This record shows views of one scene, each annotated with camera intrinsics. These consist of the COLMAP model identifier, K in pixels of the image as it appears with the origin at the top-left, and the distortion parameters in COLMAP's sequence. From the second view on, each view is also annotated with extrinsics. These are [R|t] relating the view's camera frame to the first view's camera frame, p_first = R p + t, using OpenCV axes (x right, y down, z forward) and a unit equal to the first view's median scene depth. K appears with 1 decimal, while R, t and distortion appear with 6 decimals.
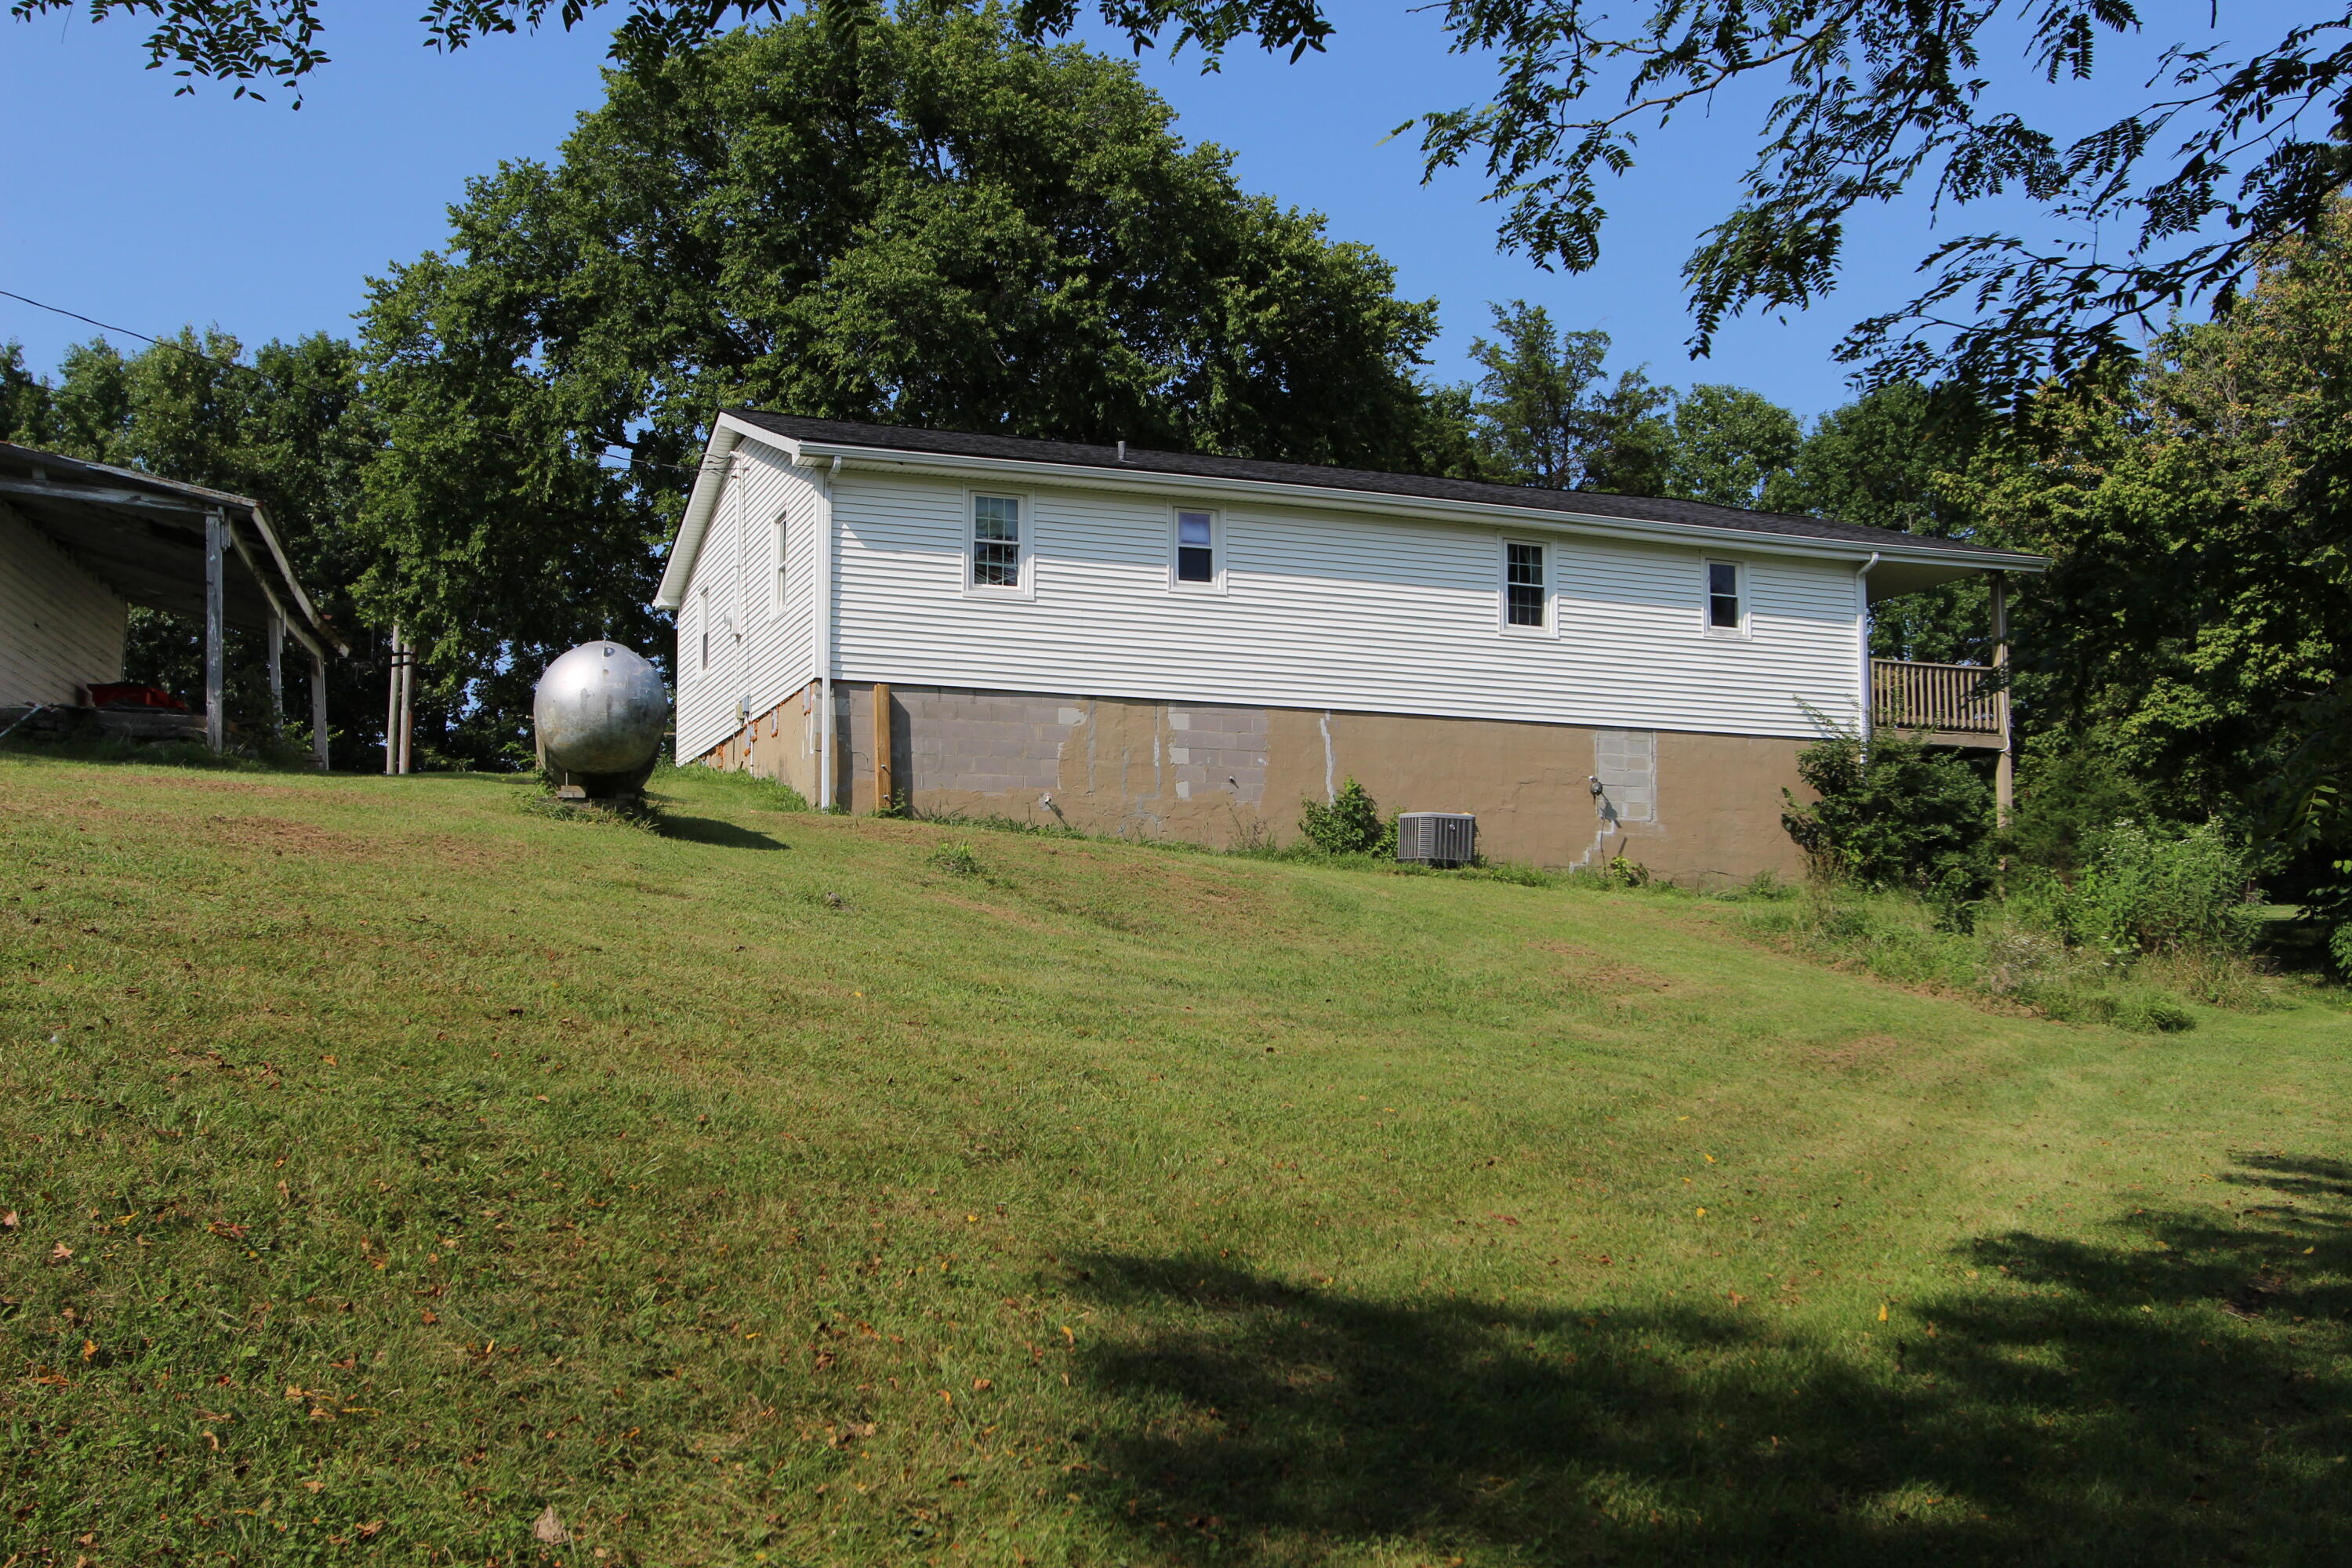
lens RADIAL K [[2385.4, 0, 1176.0], [0, 2385.4, 784.0], [0, 0, 1]] dist [0.003969, 0.001494]
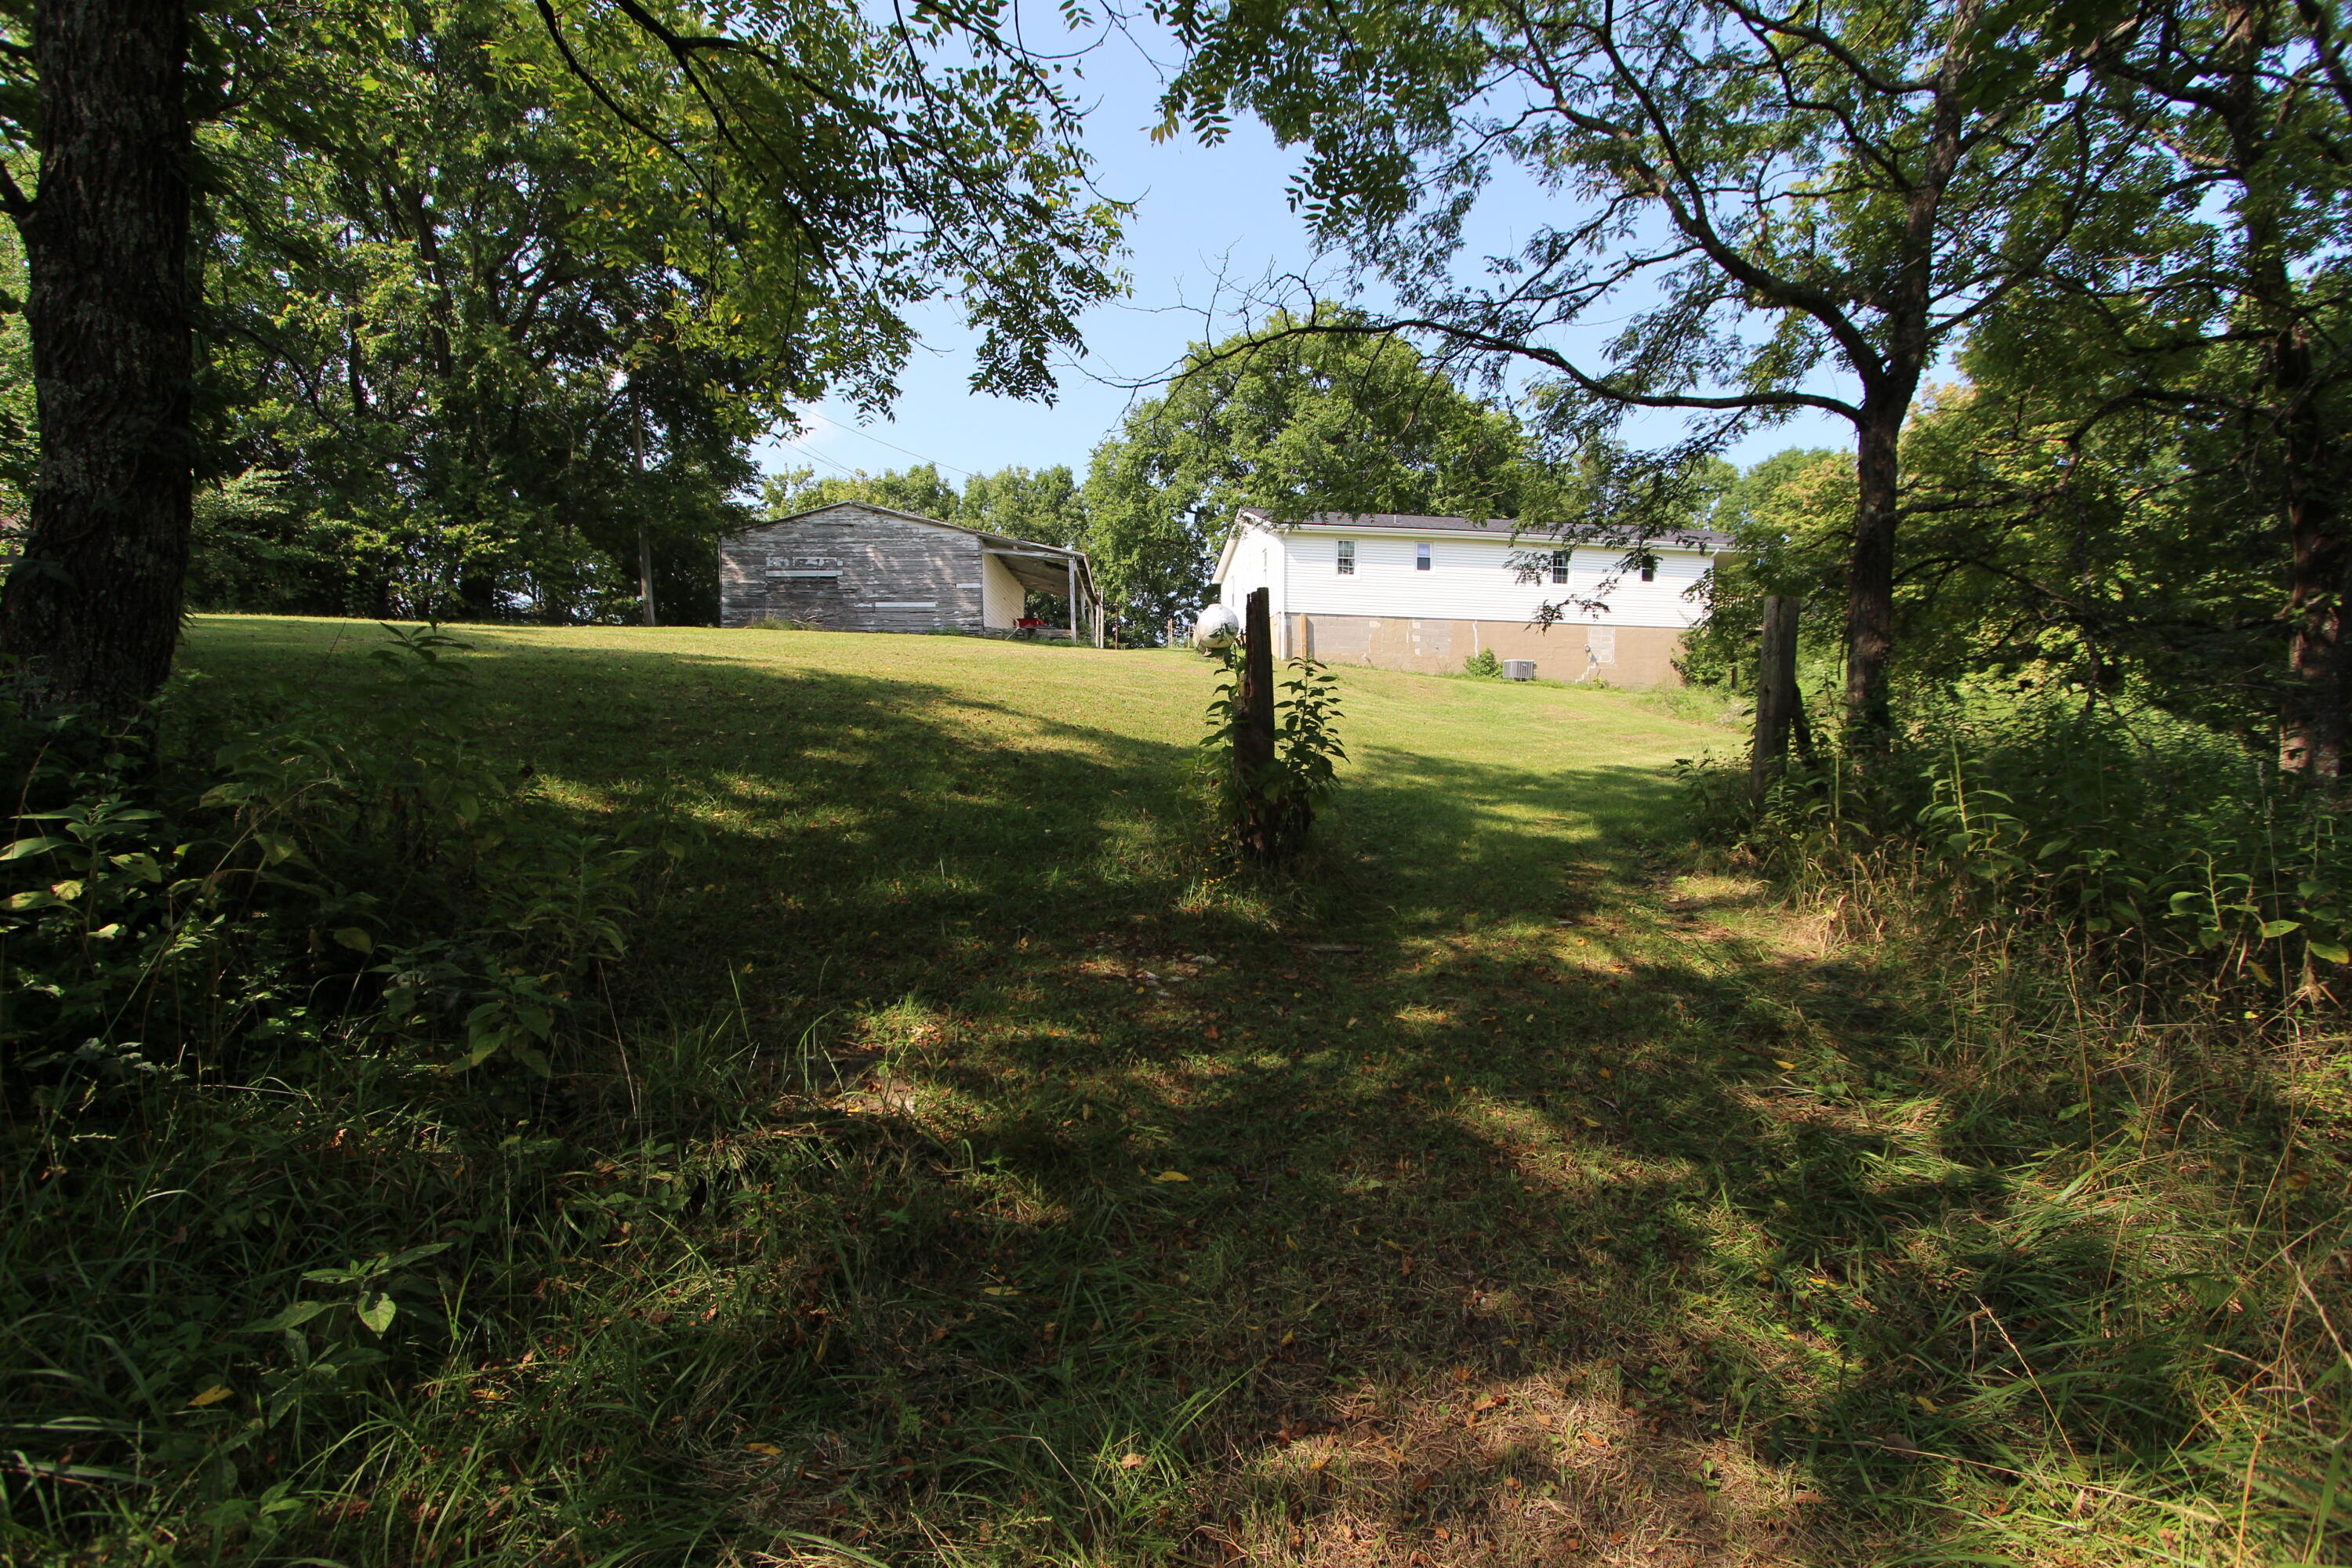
lens RADIAL K [[1087.1, 0, 1169.9], [0, 1087.1, 783.0], [0, 0, 1]] dist [-0.013469, 0.000636]
pose [[0.973305, 0.015981, -0.228956, 0.007592], [0.011600, 0.992872, 0.118617, 0.000540], [0.229220, -0.118106, 0.966183, -0.126806]]
